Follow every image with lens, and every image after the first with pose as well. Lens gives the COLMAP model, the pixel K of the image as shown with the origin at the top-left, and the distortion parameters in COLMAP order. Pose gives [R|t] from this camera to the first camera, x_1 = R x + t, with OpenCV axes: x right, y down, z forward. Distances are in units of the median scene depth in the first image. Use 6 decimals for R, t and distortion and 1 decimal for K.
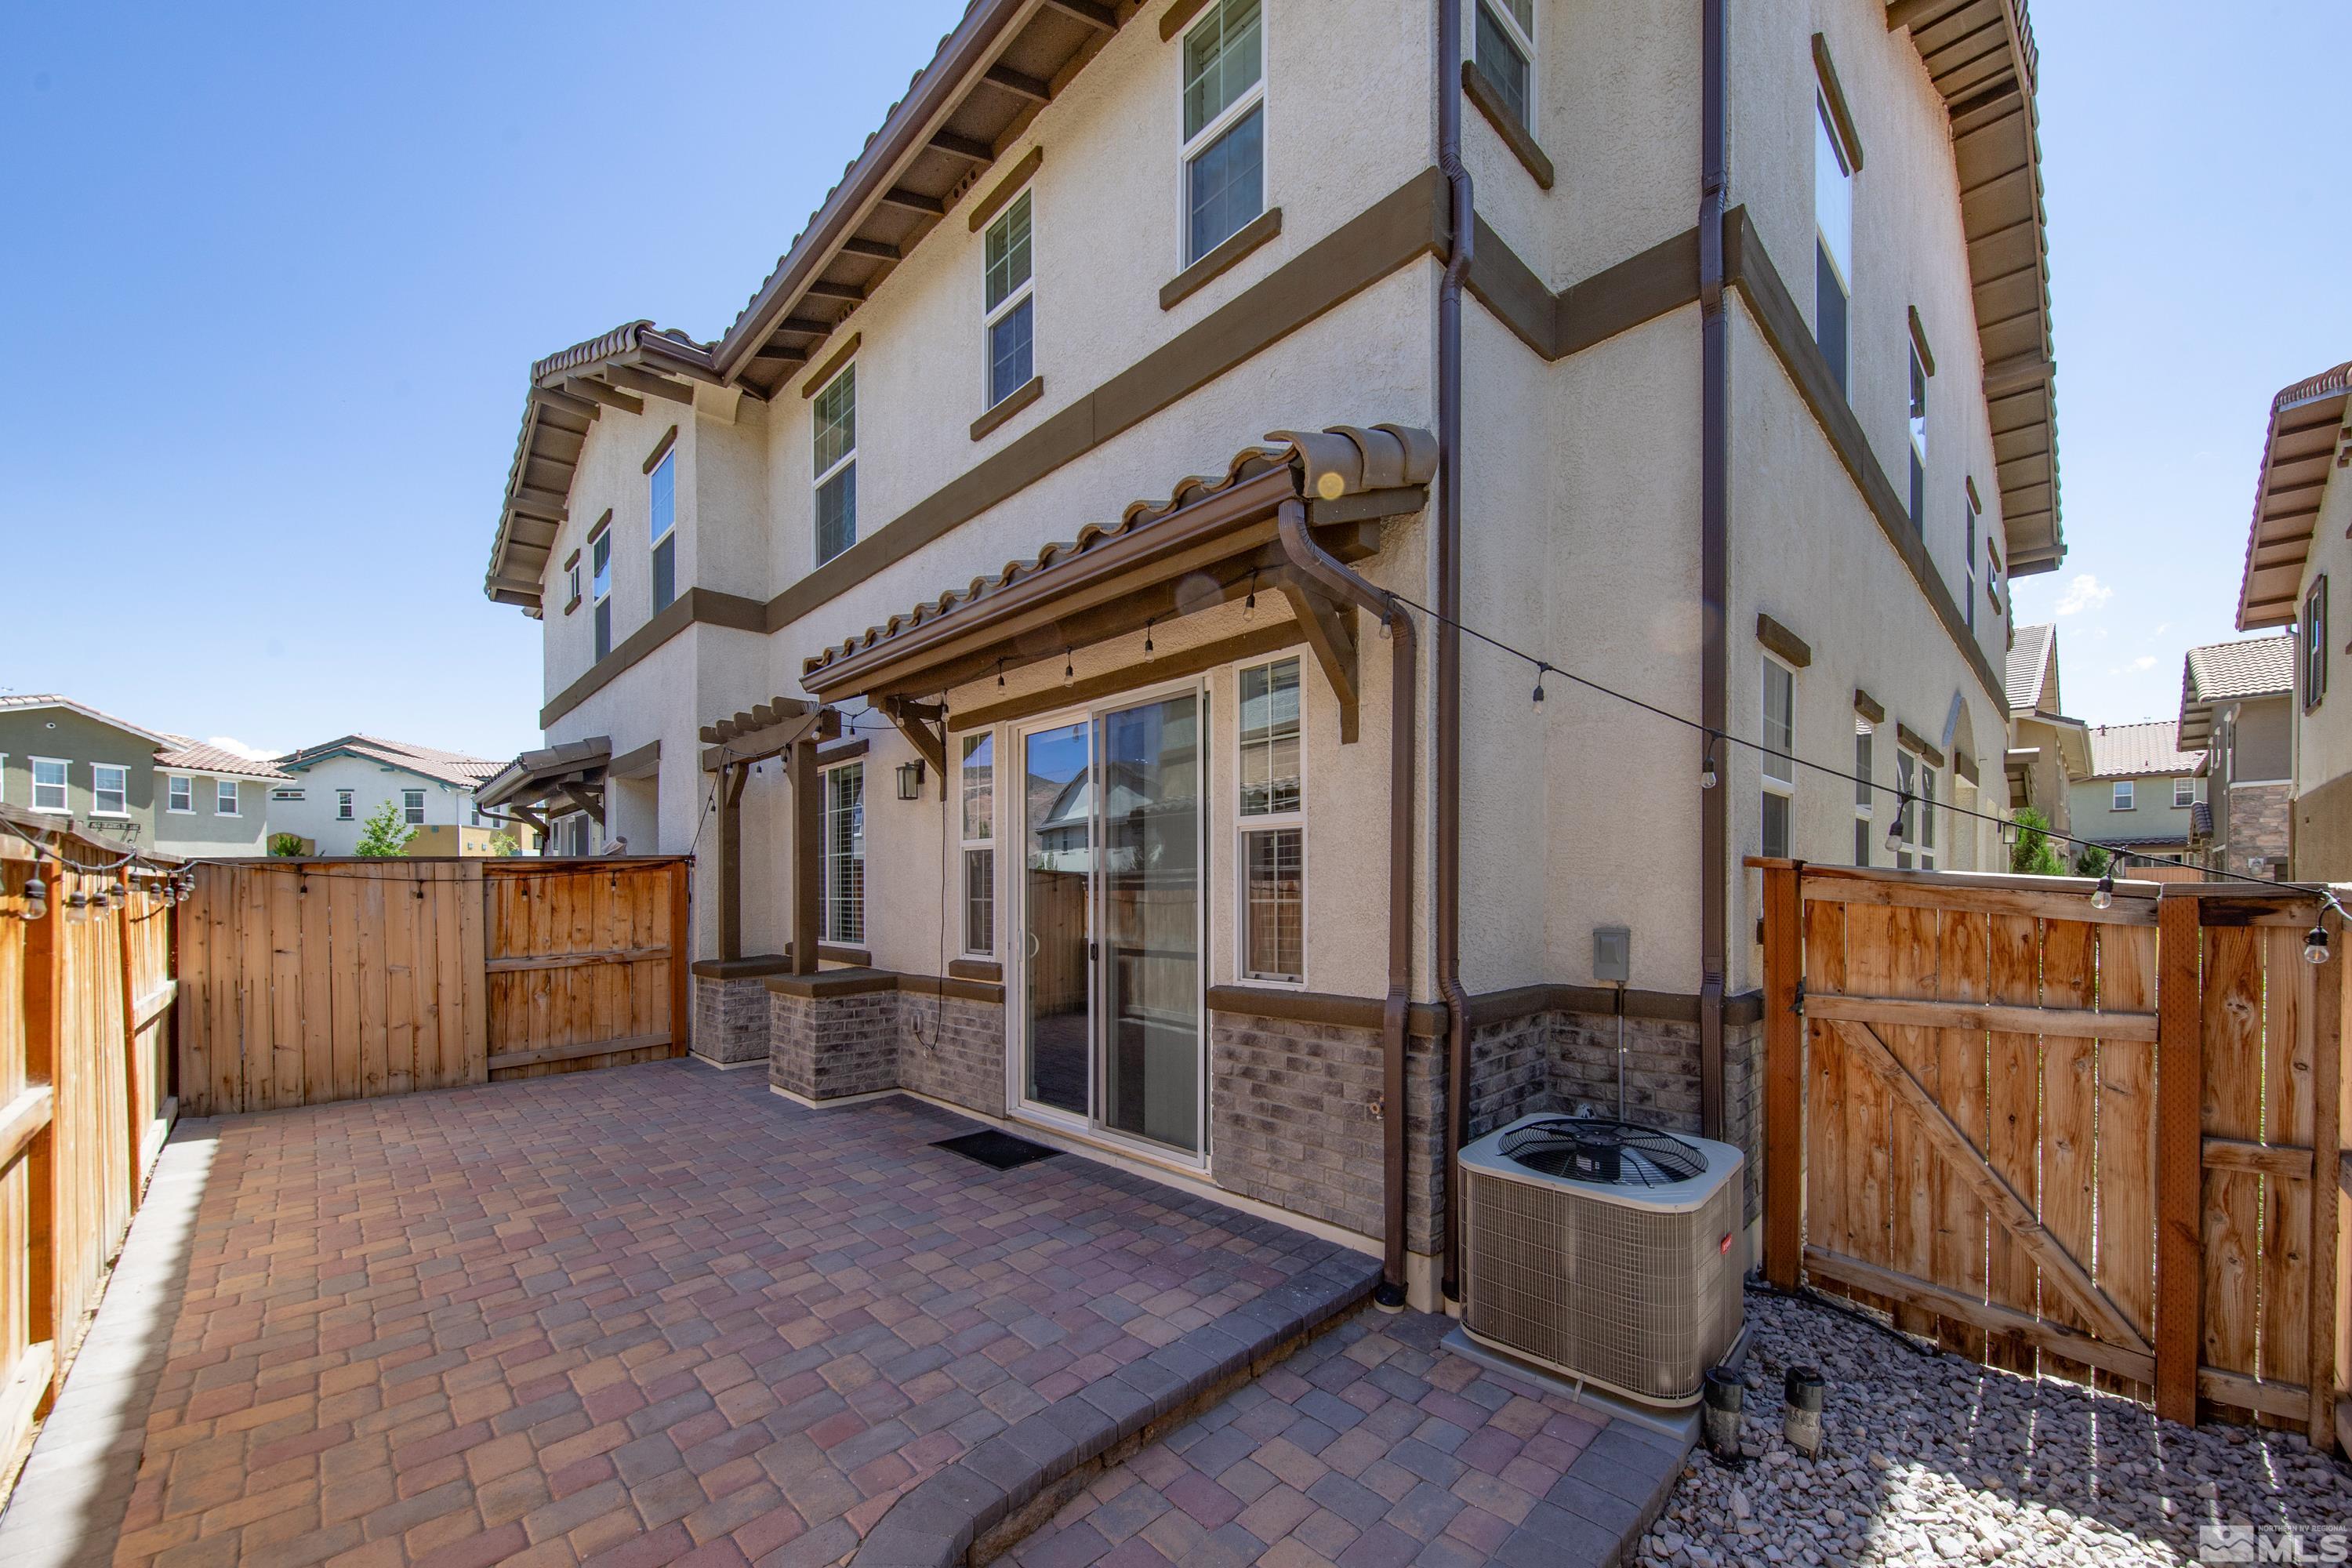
lens RADIAL K [[905.0, 0, 1178.4], [0, 905.0, 905.5], [0, 0, 1]] dist [-0.002412, -0.000394]
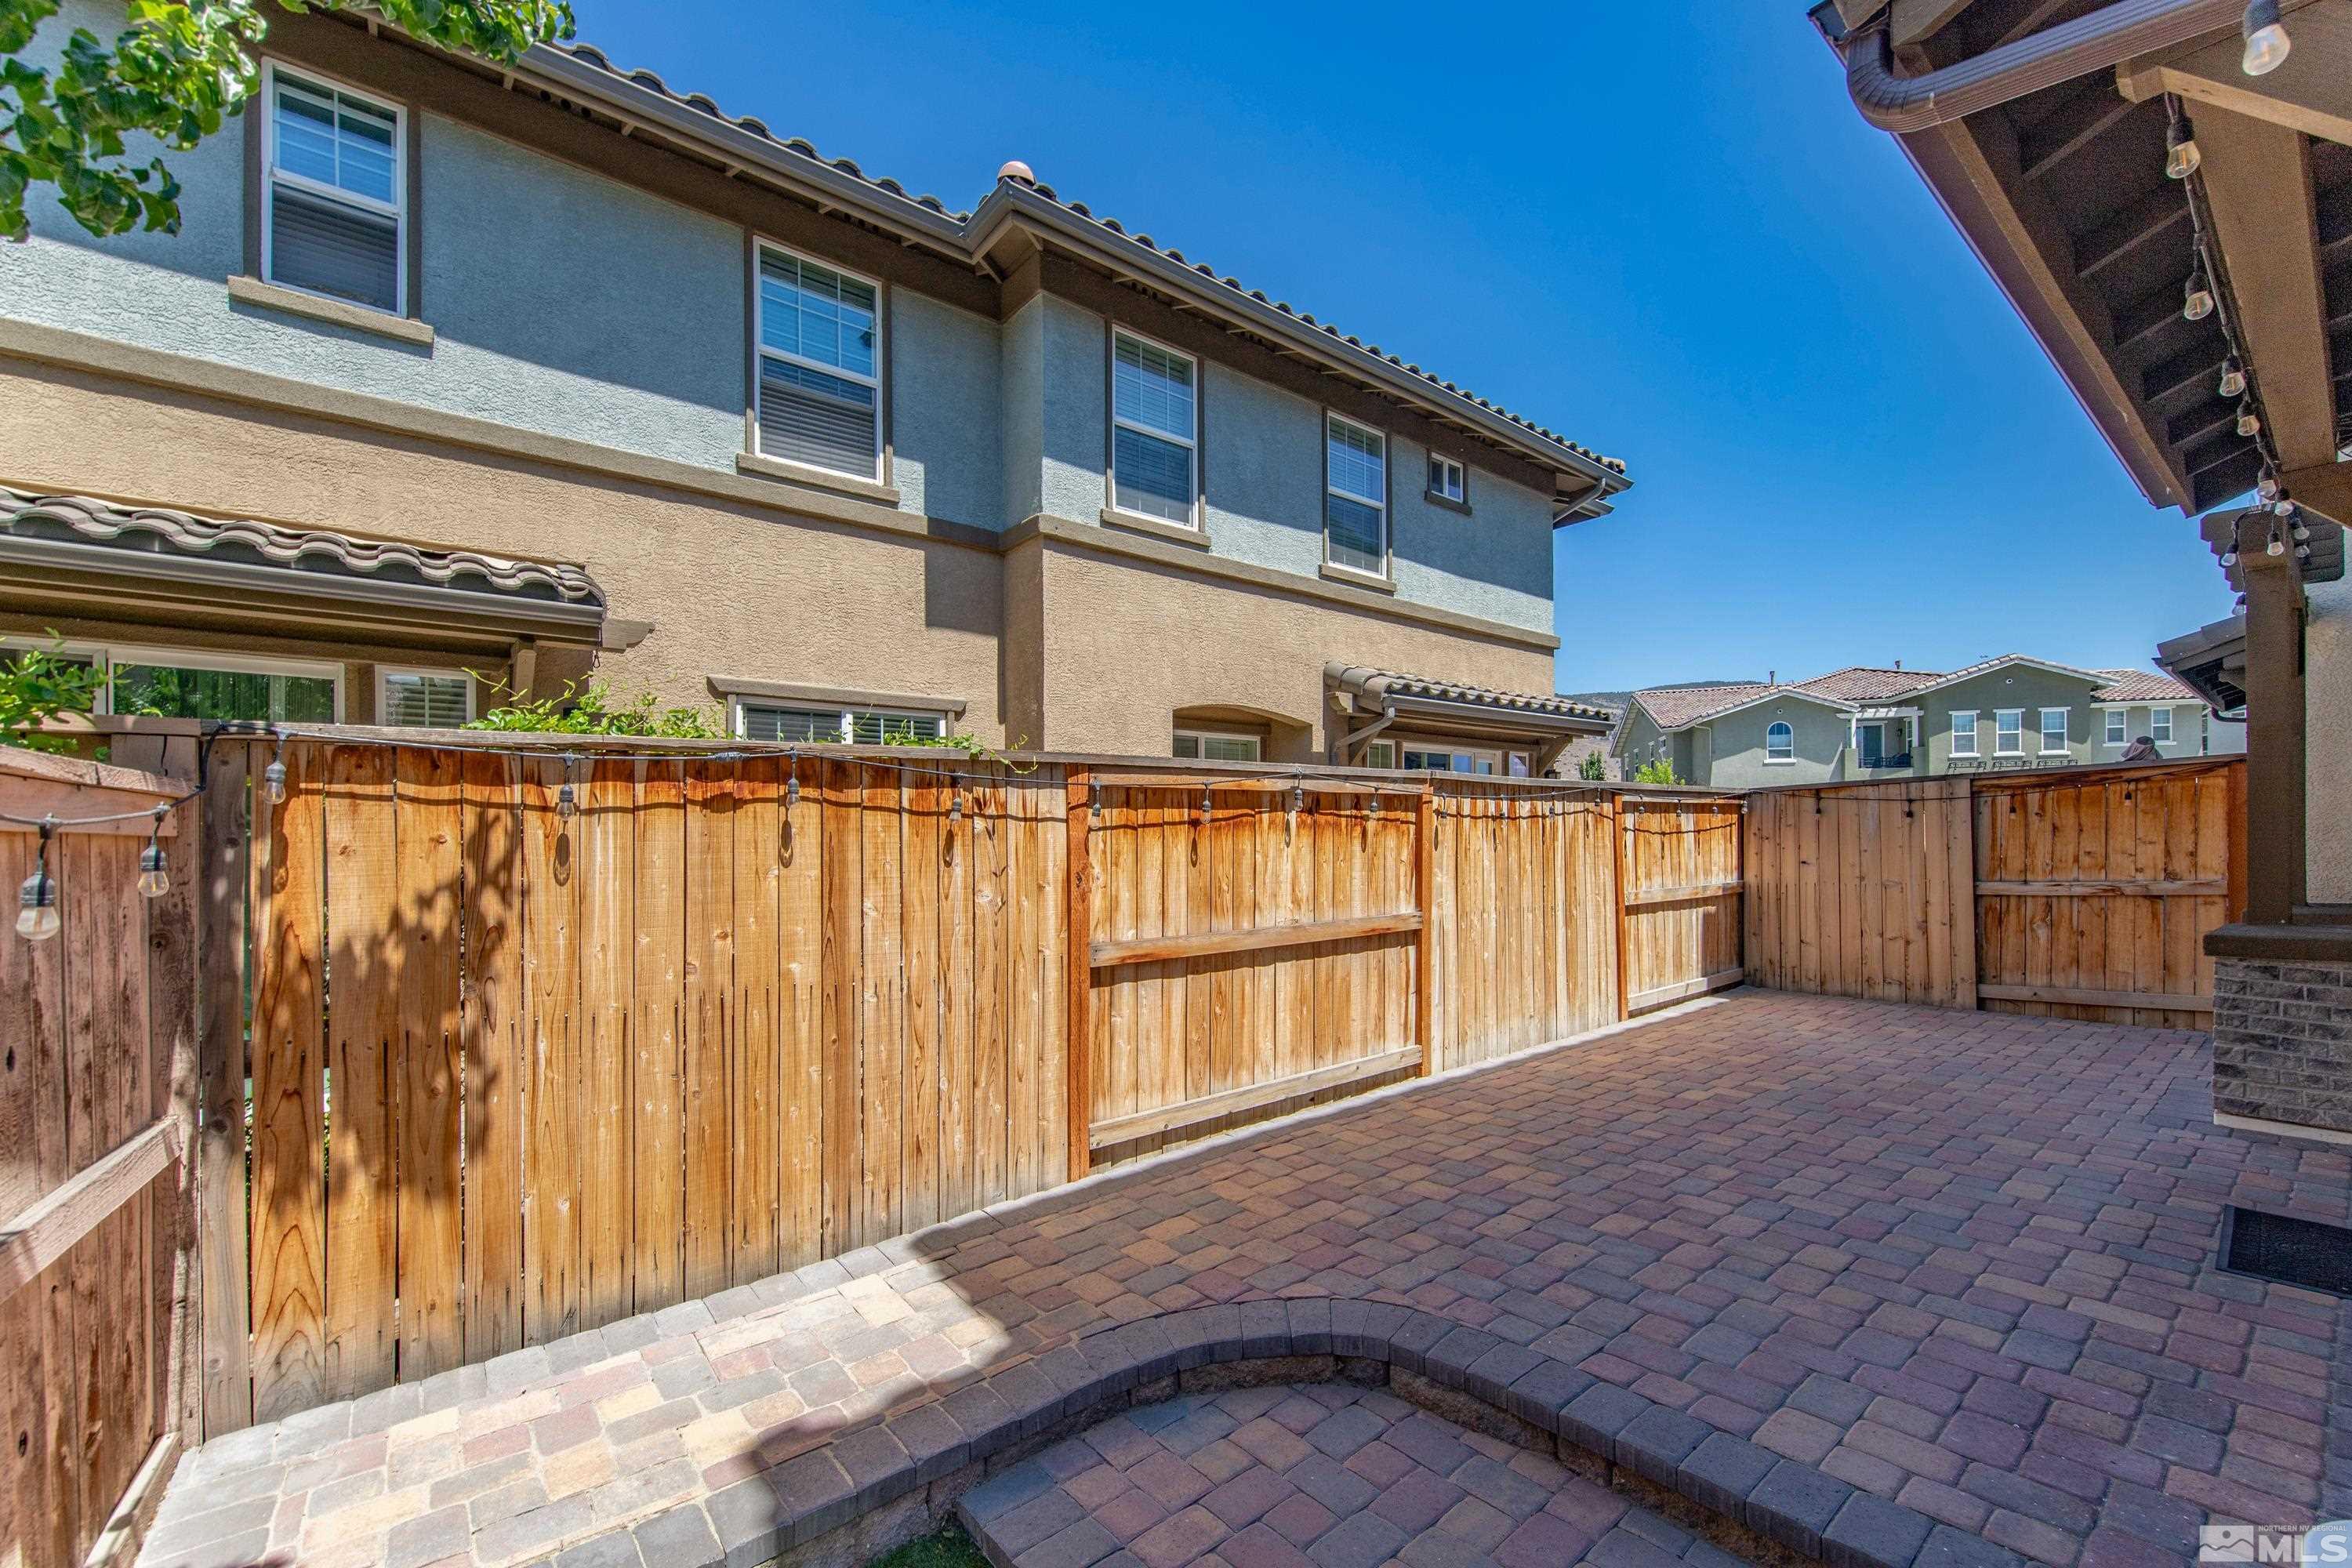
lens RADIAL K [[942.6, 0, 1179.5], [0, 942.6, 820.4], [0, 0, 1]] dist [-0.016892, -0.000293]
pose [[-0.103967, -0.011895, -0.994510, 0.316297], [-0.007107, 0.999912, -0.011216, 0.013730], [0.994555, 0.005902, -0.104042, 0.279706]]
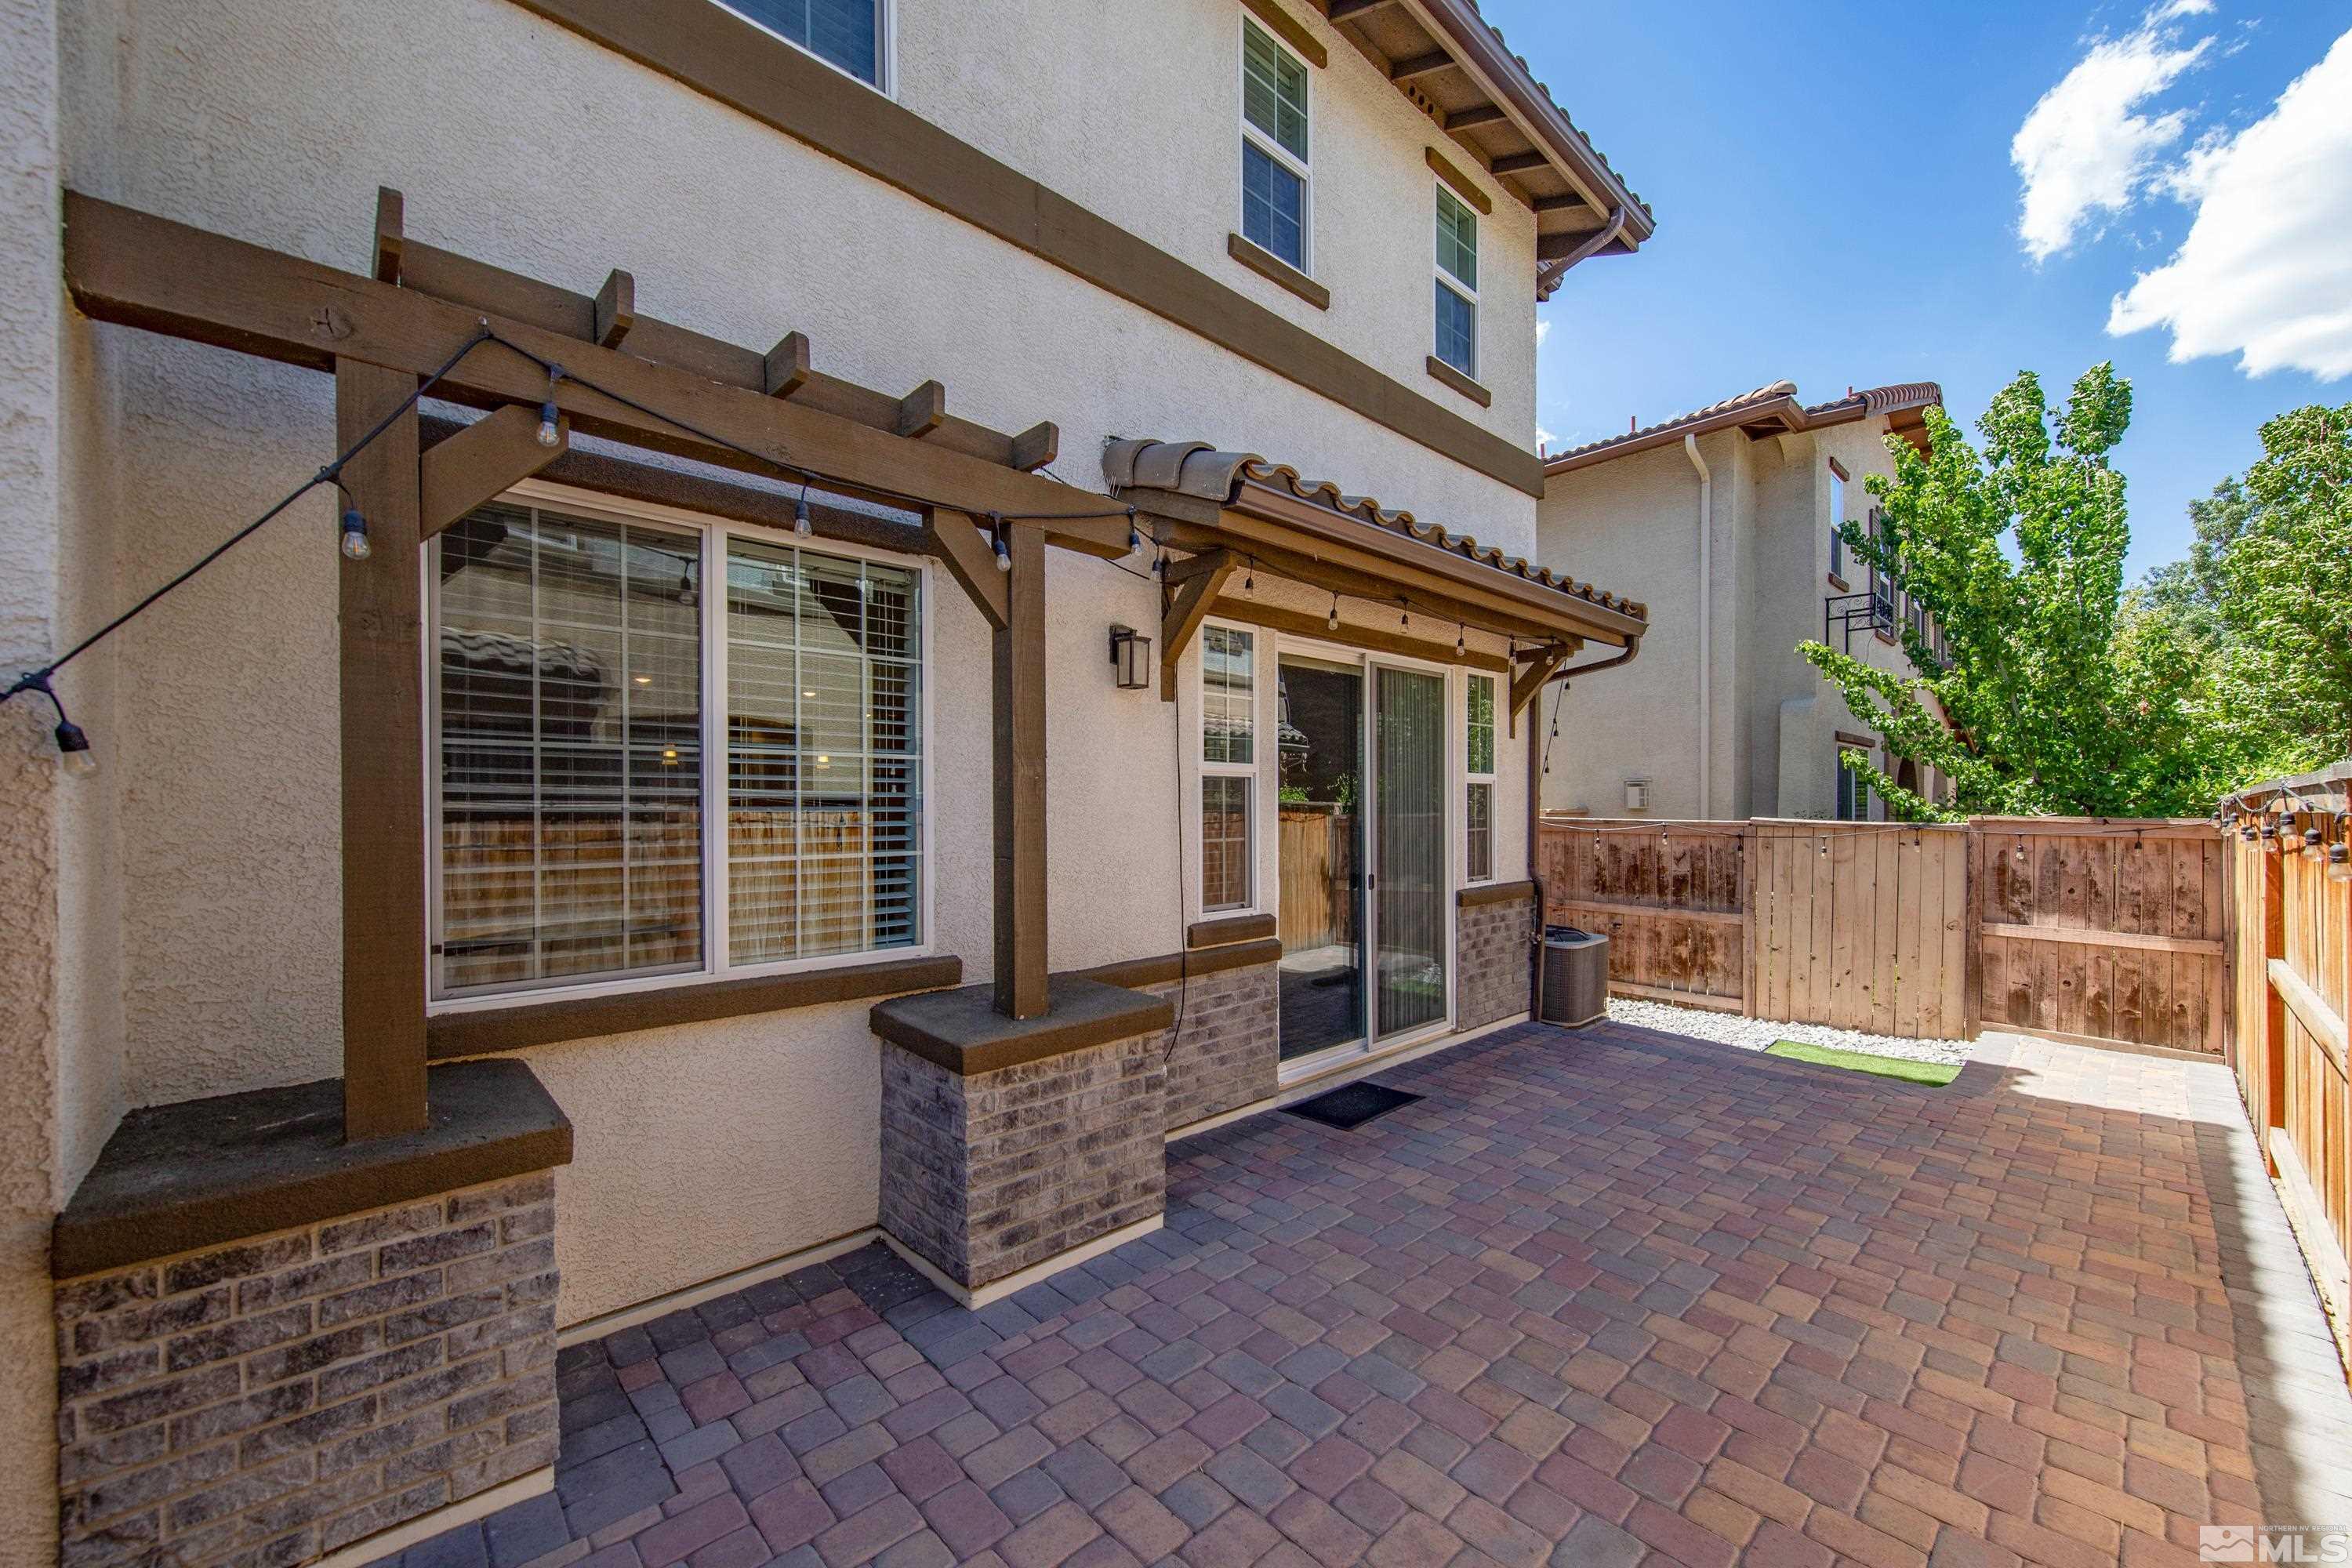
lens RADIAL K [[942.6, 0, 1179.5], [0, 942.6, 820.4], [0, 0, 1]] dist [-0.016892, -0.000293]
pose [[0.005758, -0.006019, 0.999965, -0.883794], [0.025150, 0.999666, 0.005872, -0.025019], [-0.999667, 0.025115, 0.005908, 0.882565]]
